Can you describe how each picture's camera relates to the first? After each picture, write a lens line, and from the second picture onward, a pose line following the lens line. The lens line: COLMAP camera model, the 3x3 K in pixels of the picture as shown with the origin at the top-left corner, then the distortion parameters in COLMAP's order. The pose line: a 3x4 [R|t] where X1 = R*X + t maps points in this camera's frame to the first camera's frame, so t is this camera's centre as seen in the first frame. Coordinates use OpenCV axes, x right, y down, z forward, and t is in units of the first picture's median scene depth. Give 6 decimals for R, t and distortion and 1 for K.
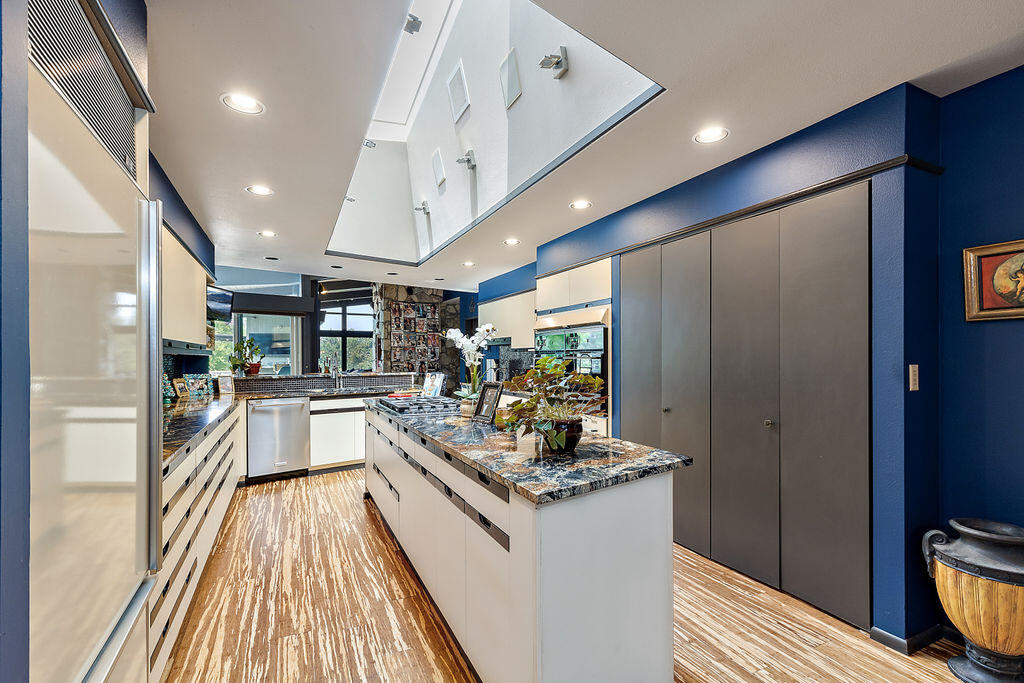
lens RADIAL K [[462.6, 0, 512.0], [0, 462.6, 354.5], [0, 0, 1]] dist [0.001409, 0.000087]
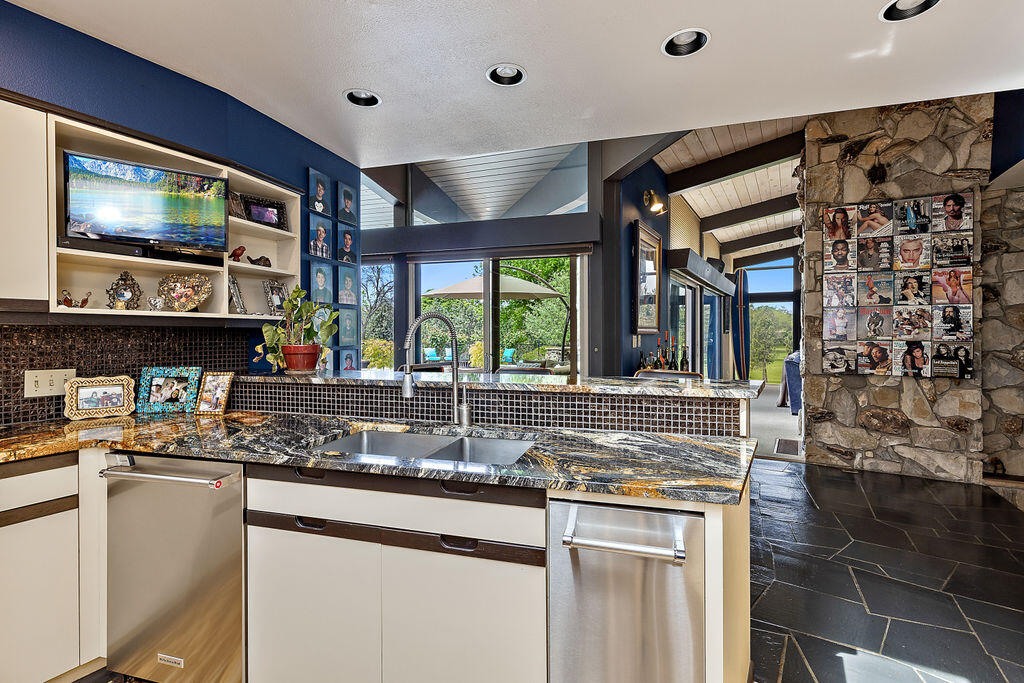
lens RADIAL K [[468.6, 0, 512.4], [0, 468.6, 333.1], [0, 0, 1]] dist [0.003509, 0.000390]
pose [[0.555471, -0.004474, -0.831524, -0.049771], [0.006568, 0.999978, -0.000992, 0.005713], [0.831510, -0.004910, 0.555488, 0.487747]]
